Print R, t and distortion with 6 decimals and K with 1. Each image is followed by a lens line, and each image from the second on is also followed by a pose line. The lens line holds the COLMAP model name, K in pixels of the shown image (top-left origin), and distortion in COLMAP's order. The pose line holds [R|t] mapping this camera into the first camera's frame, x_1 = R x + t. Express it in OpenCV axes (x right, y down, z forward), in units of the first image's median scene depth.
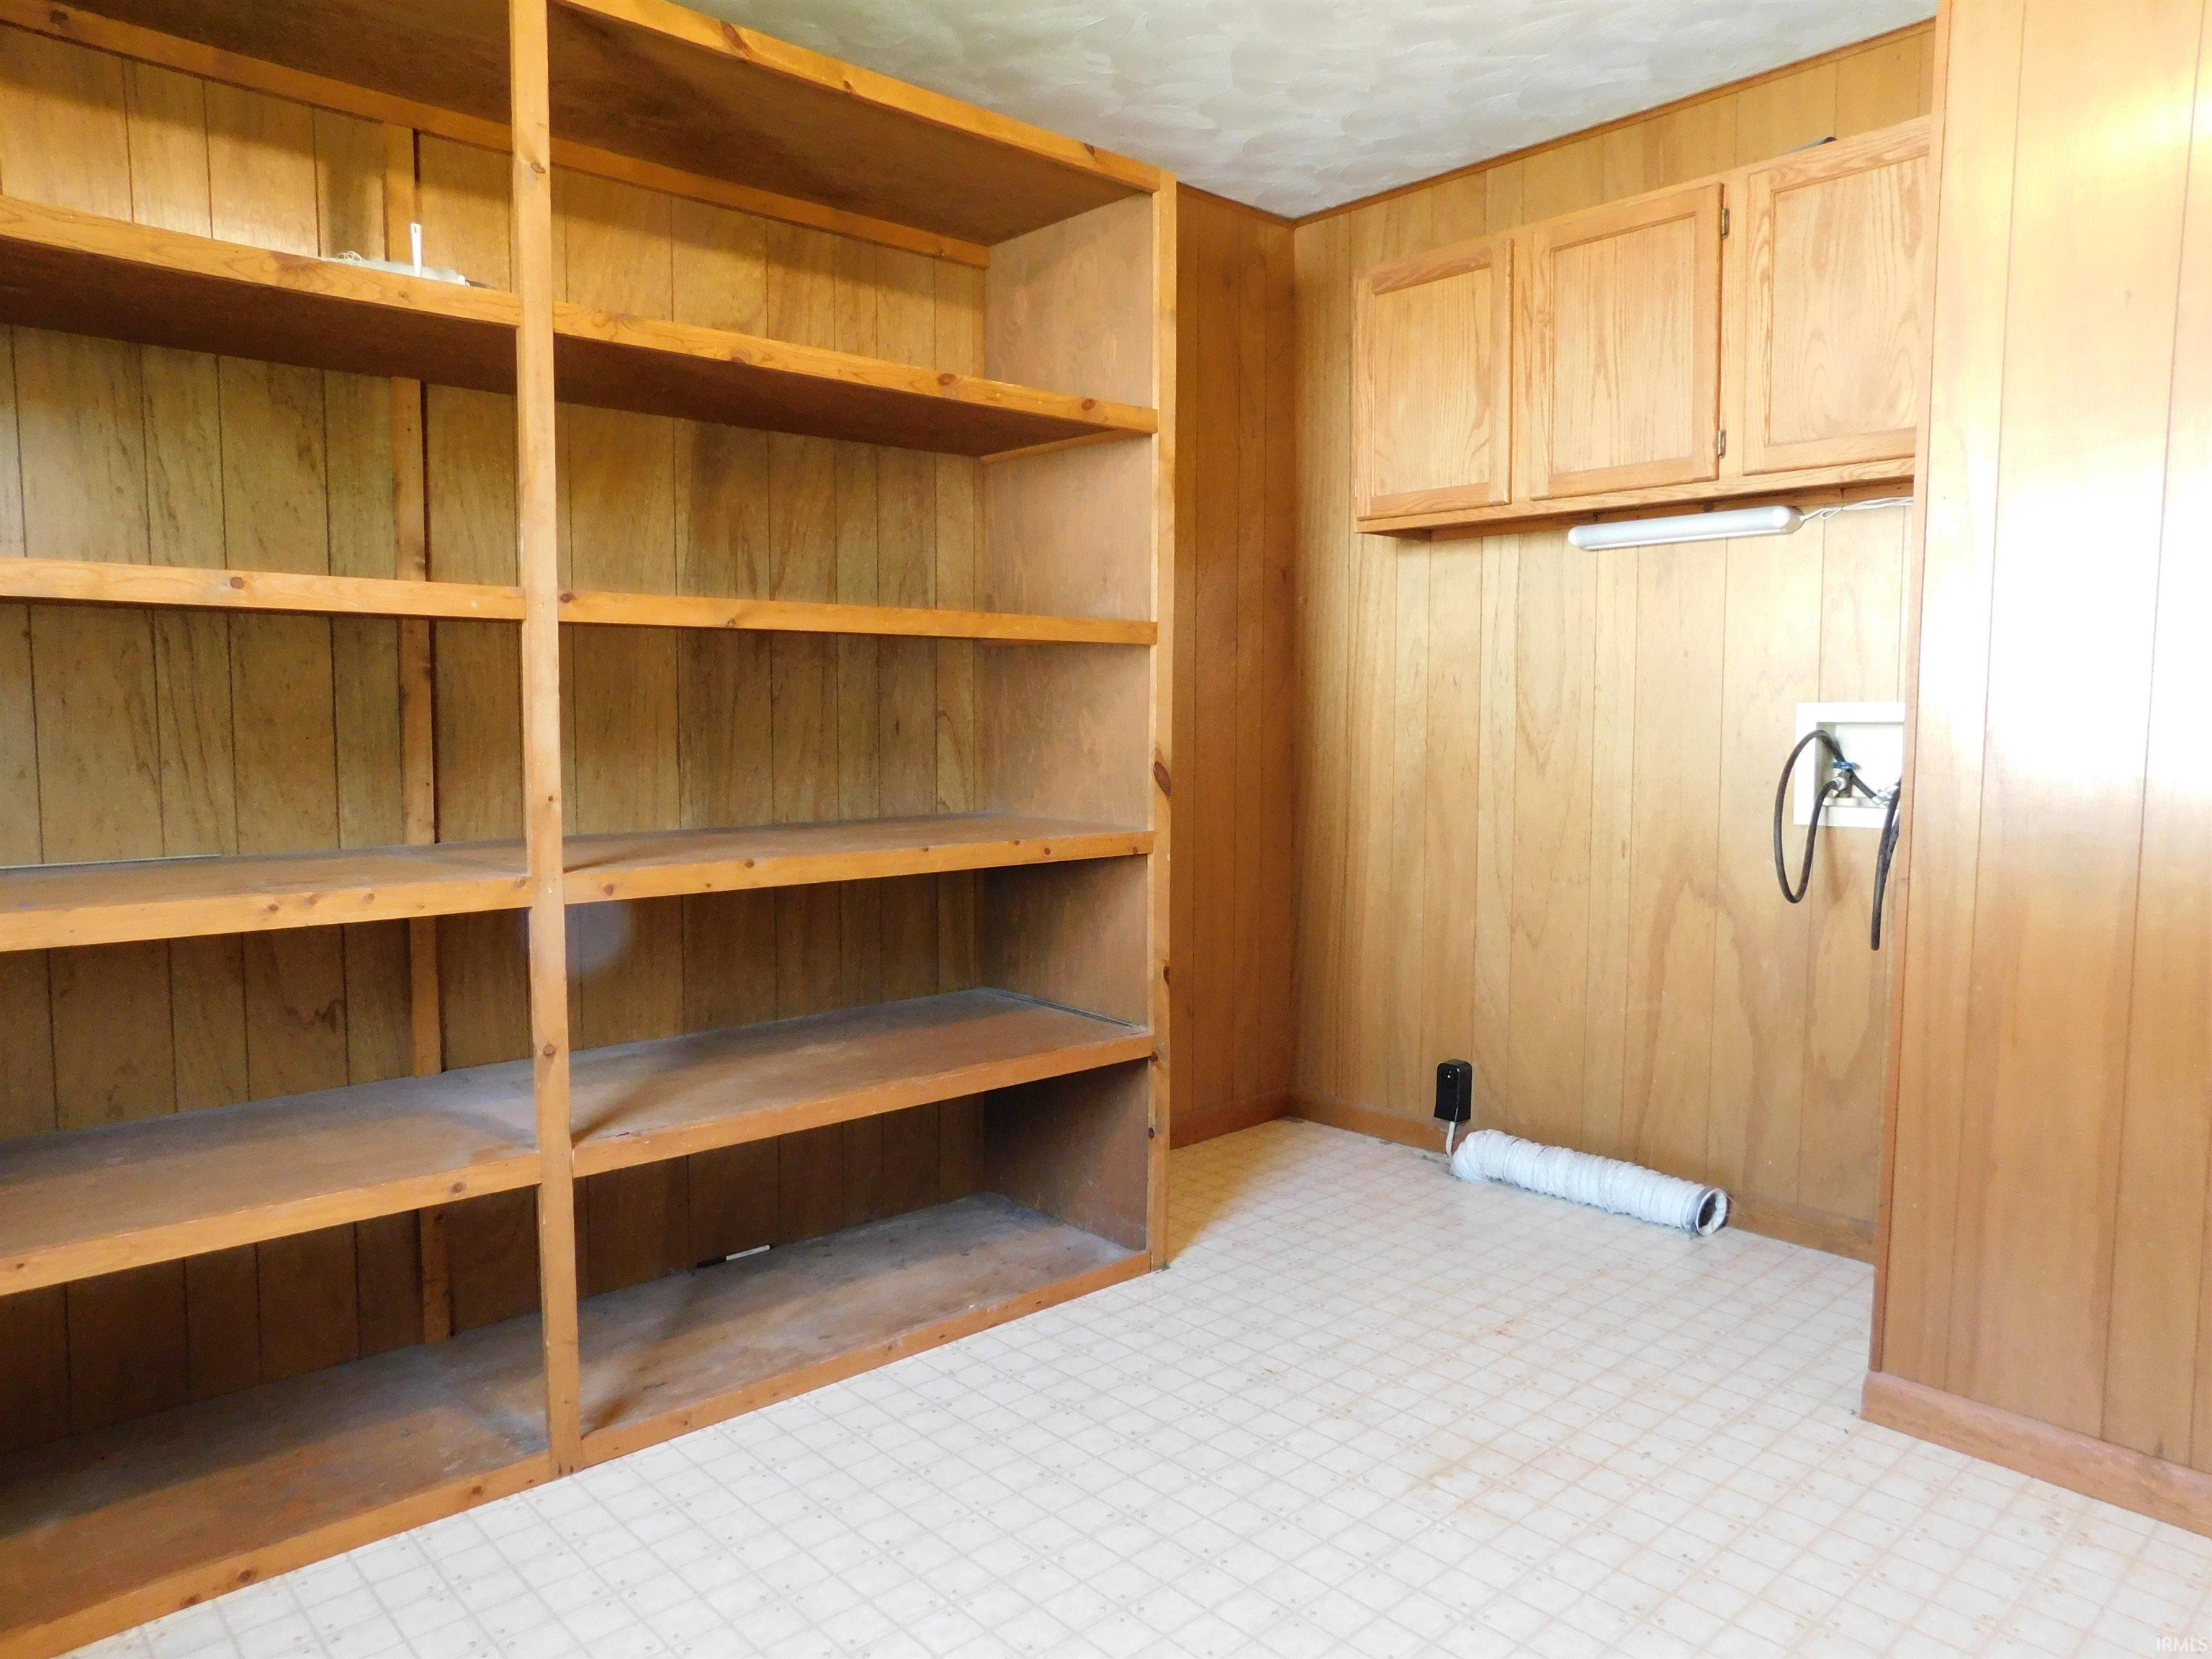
lens RADIAL K [[1468.9, 0, 1101.8], [0, 1468.9, 833.8], [0, 0, 1]] dist [-0.064637, 0.054459]
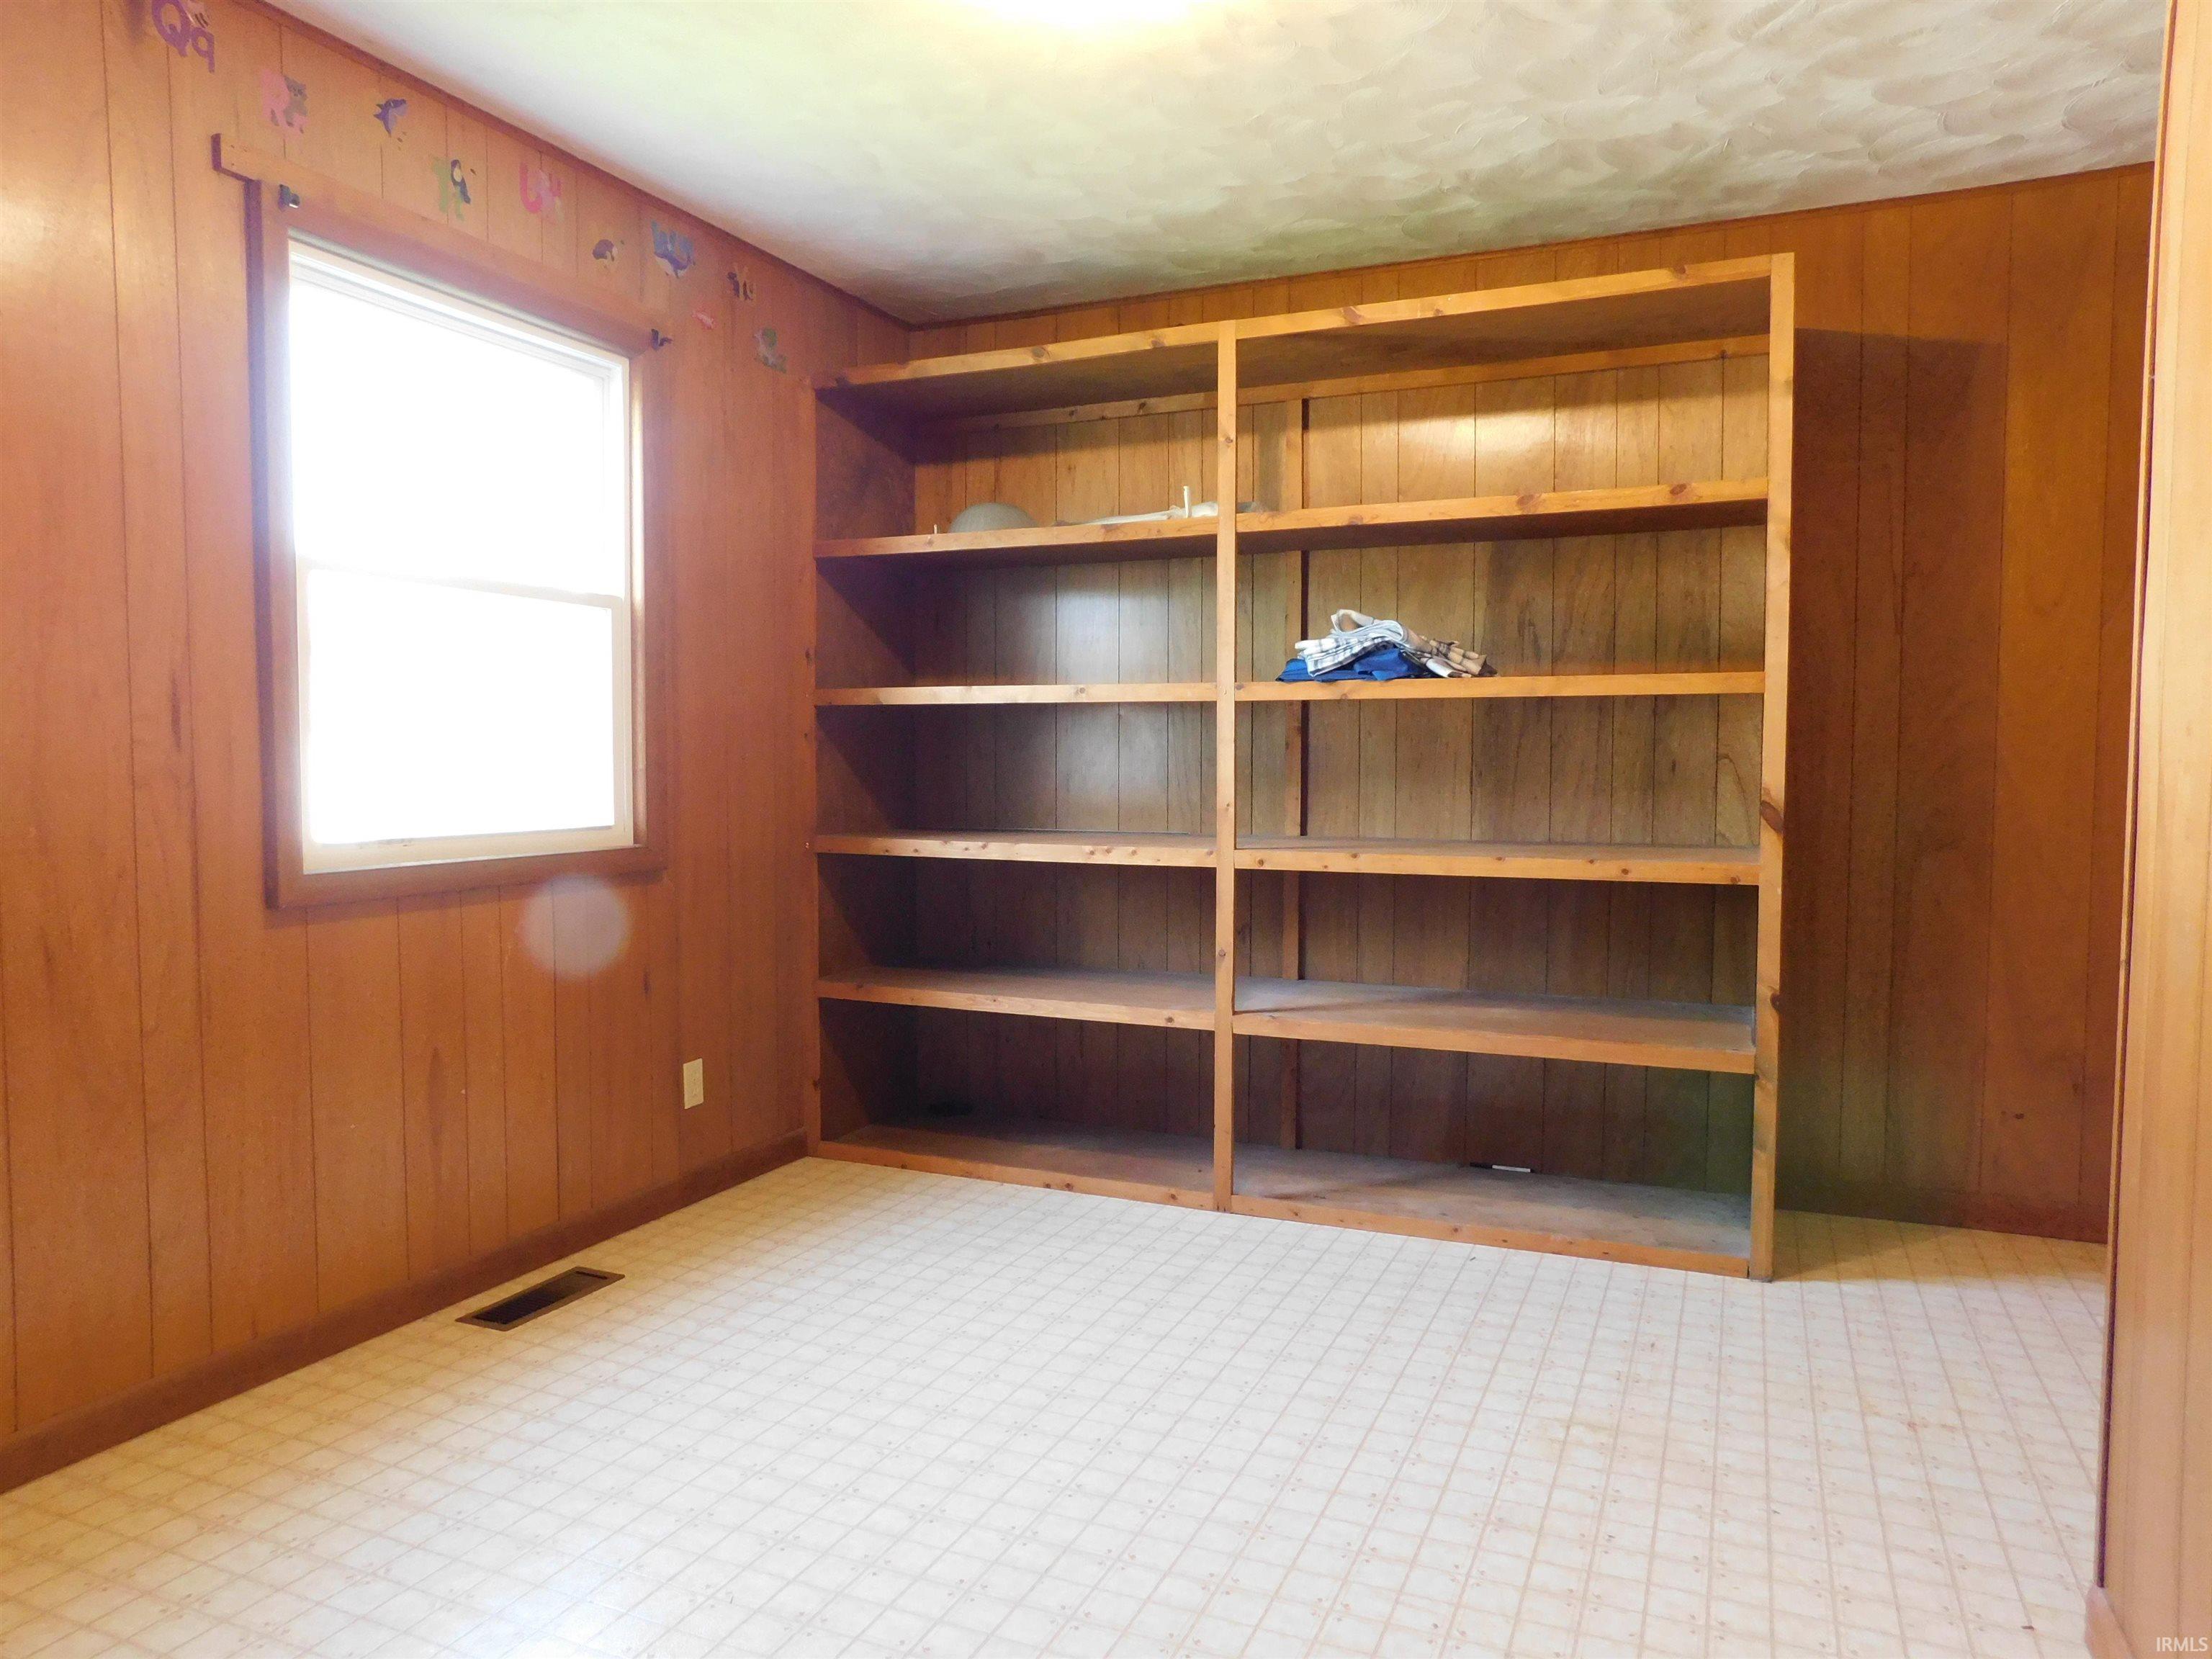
lens RADIAL K [[1468.9, 0, 1104.2], [0, 1468.9, 844.5], [0, 0, 1]] dist [-0.064637, 0.054459]
pose [[0.400472, 0.054629, -0.914679, 0.919359], [-0.074792, 0.996839, 0.026790, -0.010915], [0.913251, 0.057682, 0.403292, 0.145179]]
